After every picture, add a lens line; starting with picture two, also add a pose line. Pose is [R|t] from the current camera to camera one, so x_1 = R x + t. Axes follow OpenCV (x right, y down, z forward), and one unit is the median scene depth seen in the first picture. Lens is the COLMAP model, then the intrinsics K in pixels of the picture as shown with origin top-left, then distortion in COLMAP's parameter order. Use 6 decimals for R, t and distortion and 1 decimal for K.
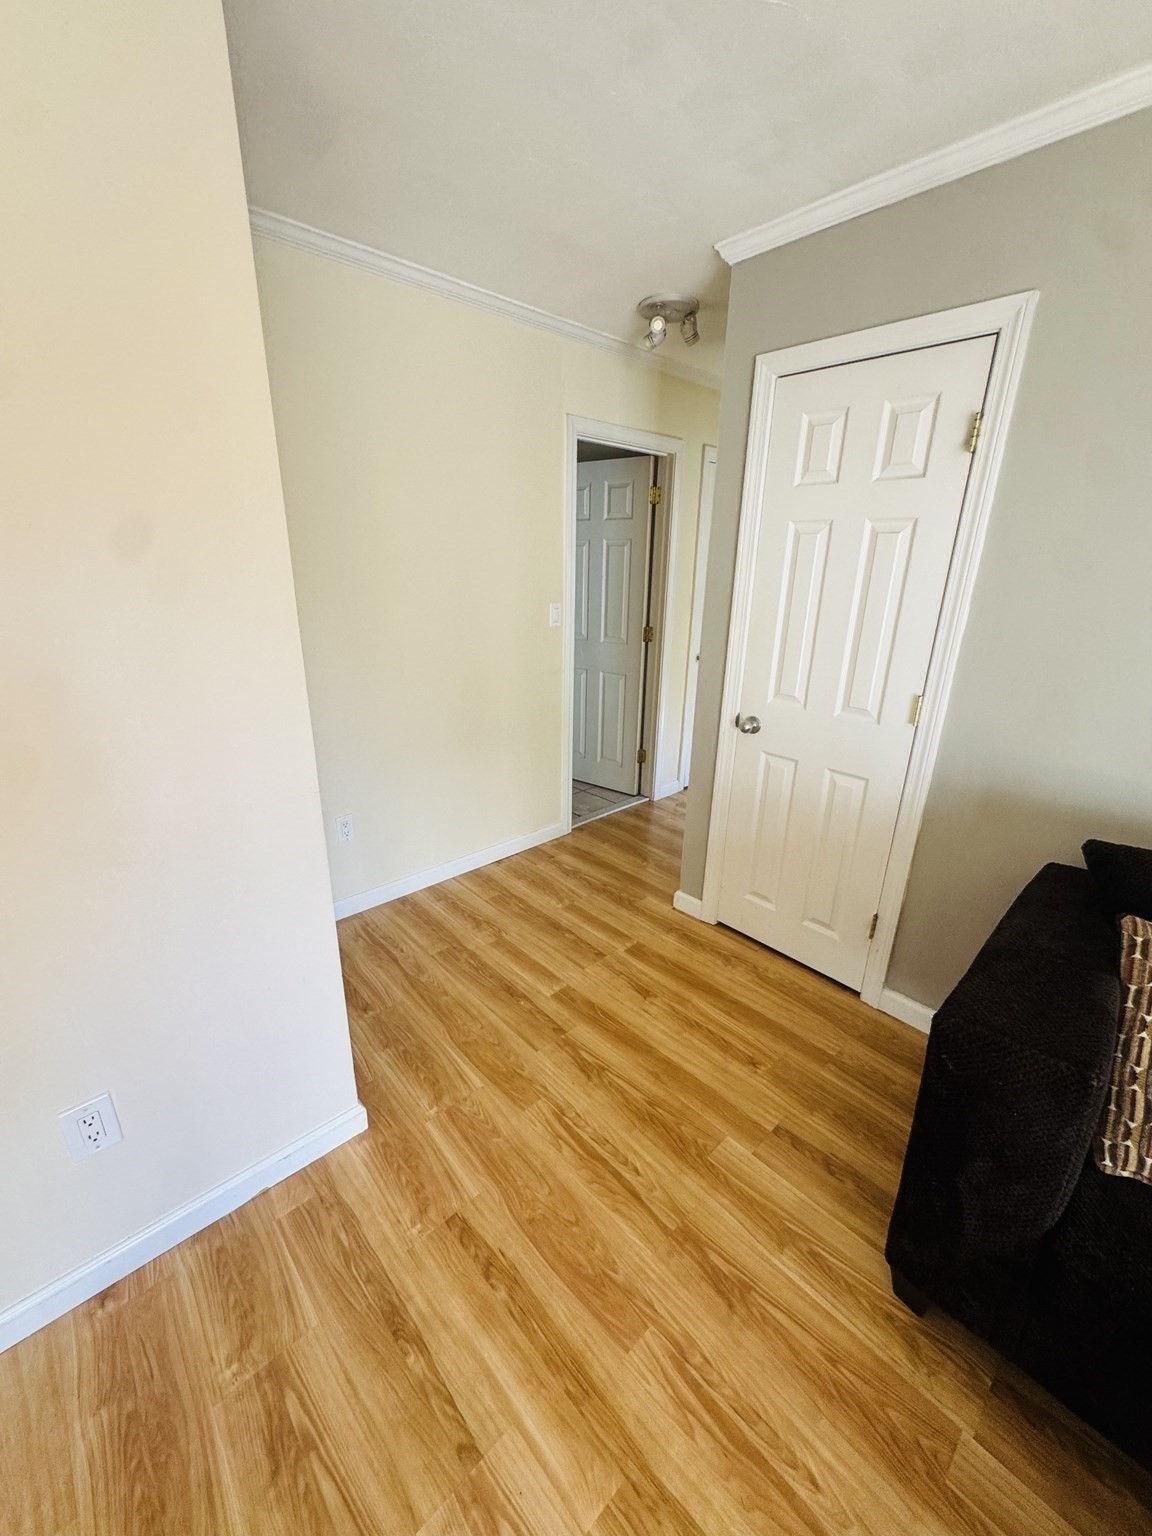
lens RADIAL K [[615.0, 0, 586.1], [0, 615.0, 764.4], [0, 0, 1]] dist [-0.002578, -0.000186]
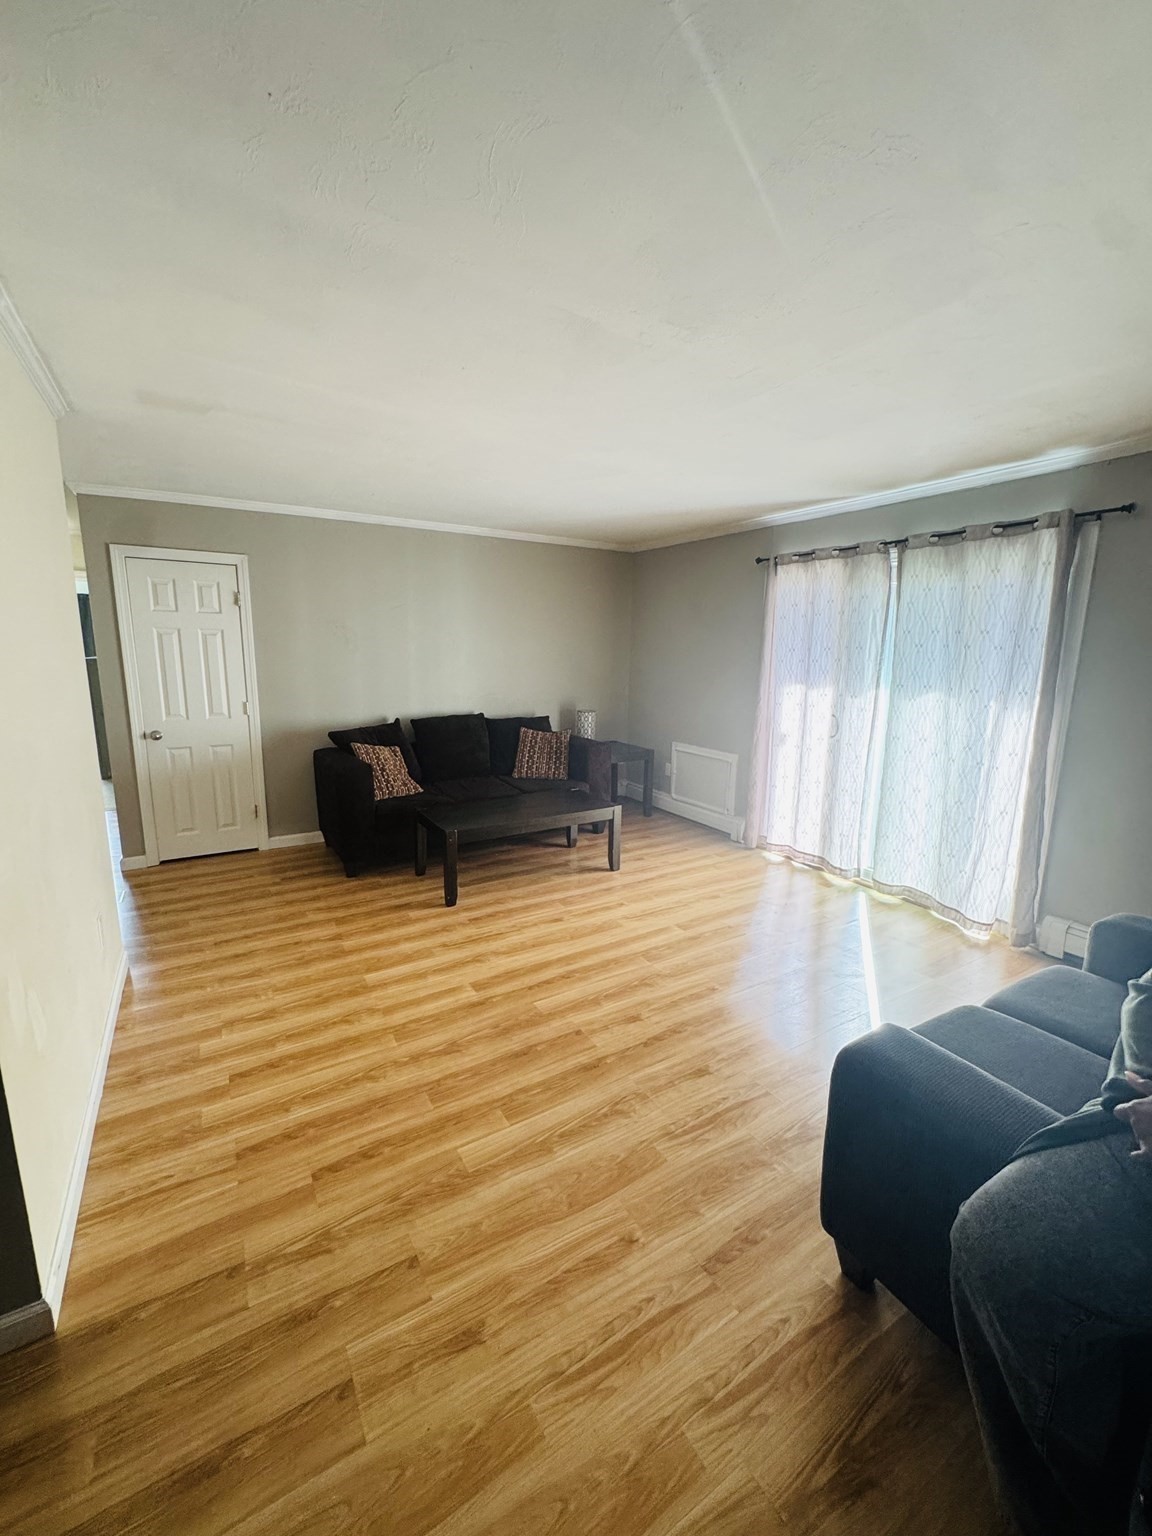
lens RADIAL K [[615.0, 0, 586.1], [0, 615.0, 764.4], [0, 0, 1]] dist [-0.002578, -0.000186]
pose [[0.201967, -0.210794, 0.956439, -1.515733], [0.303615, 0.941929, 0.143483, 0.174294], [-0.931143, 0.261411, 0.254239, -0.762861]]
